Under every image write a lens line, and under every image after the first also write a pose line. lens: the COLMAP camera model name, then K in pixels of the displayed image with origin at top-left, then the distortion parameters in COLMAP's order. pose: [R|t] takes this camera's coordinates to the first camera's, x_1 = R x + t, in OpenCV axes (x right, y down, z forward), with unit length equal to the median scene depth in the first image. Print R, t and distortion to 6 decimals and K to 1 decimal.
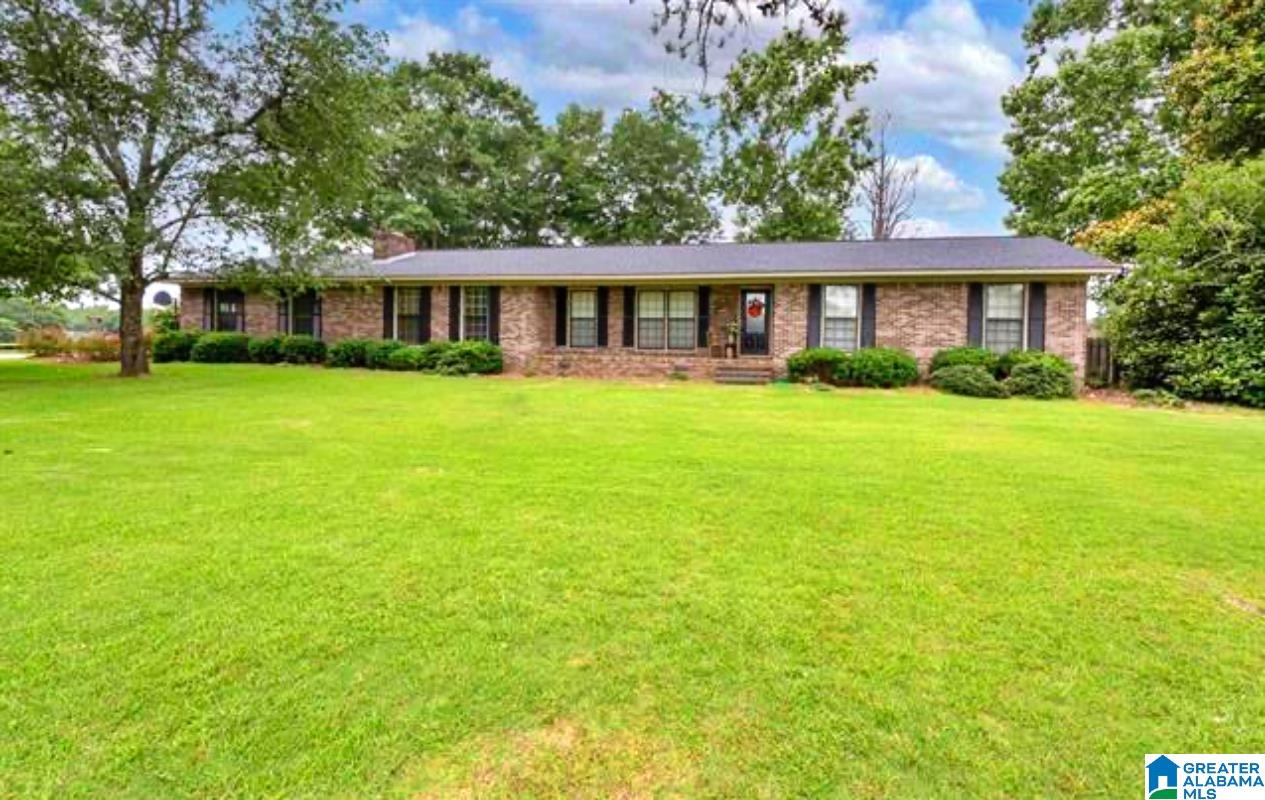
lens RADIAL K [[618.7, 0, 632.1], [0, 618.7, 429.0], [0, 0, 1]] dist [0.019514, -0.000325]
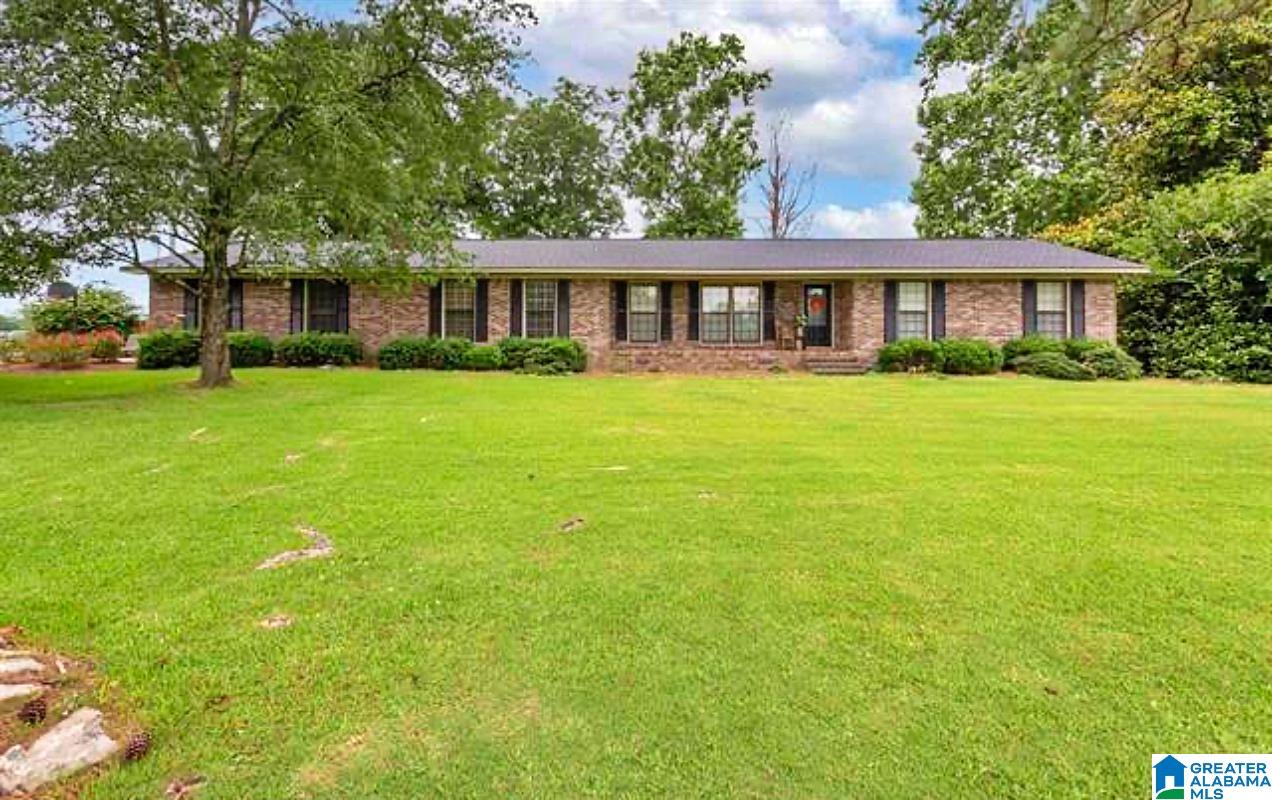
lens RADIAL K [[642.7, 0, 636.0], [0, 642.7, 400.0], [0, 0, 1]] dist [-0.001316, 0.042331]
pose [[0.971545, -0.036720, 0.233993, -0.340395], [0.045606, 0.998425, -0.032676, -0.008865], [-0.232425, 0.042418, 0.971689, 0.026511]]
